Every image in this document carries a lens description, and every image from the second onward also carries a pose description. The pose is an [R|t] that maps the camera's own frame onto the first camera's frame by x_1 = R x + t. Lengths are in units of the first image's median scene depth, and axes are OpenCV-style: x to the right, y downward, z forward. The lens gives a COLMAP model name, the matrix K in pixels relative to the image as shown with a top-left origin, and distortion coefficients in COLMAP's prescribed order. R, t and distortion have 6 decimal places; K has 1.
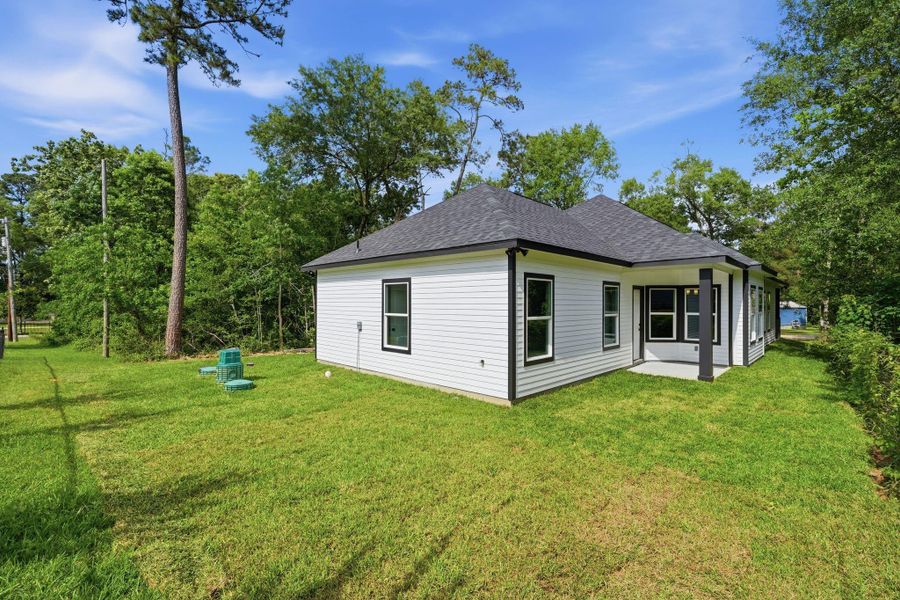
lens RADIAL K [[388.2, 0, 450.0], [0, 388.2, 300.0], [0, 0, 1]] dist [0.000323, -0.000007]
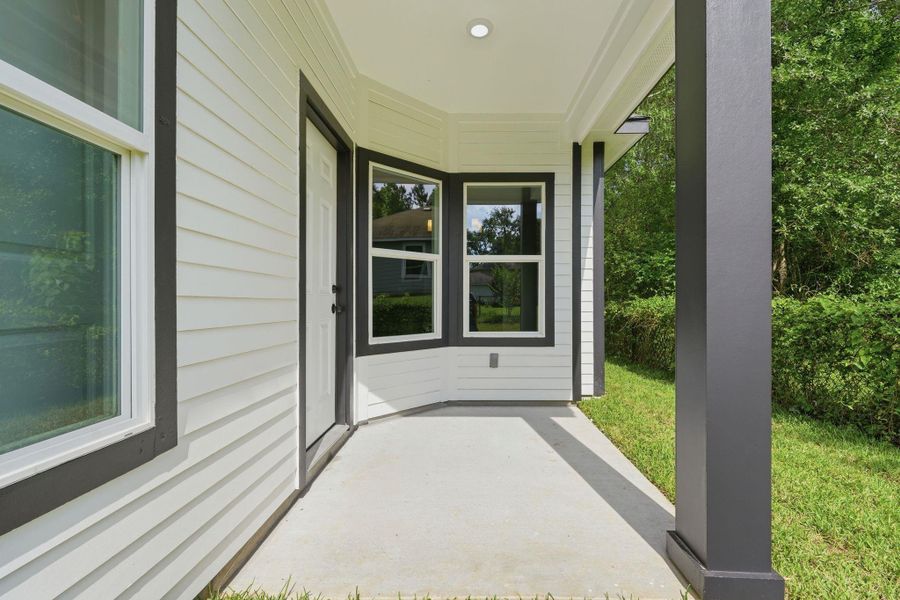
lens RADIAL K [[393.7, 0, 468.1], [0, 393.7, 299.0], [0, 0, 1]] dist [0.001901, 0.000213]
pose [[0.712272, -0.002727, 0.701898, 0.368751], [-0.000325, 0.999991, 0.004215, 0.068171], [-0.701903, -0.003230, 0.712265, 0.753301]]
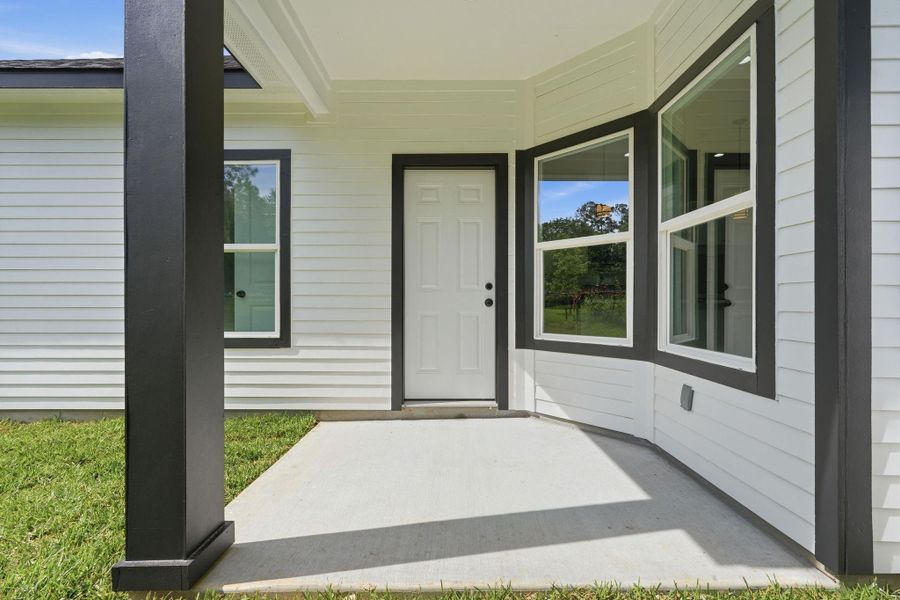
lens RADIAL K [[388.2, 0, 450.0], [0, 388.2, 300.0], [0, 0, 1]] dist [0.000323, -0.000007]
pose [[0.707581, -0.007723, -0.706590, 0.673366], [0.011851, 0.999929, 0.000939, 0.072714], [0.706532, -0.009039, 0.707623, 0.760475]]
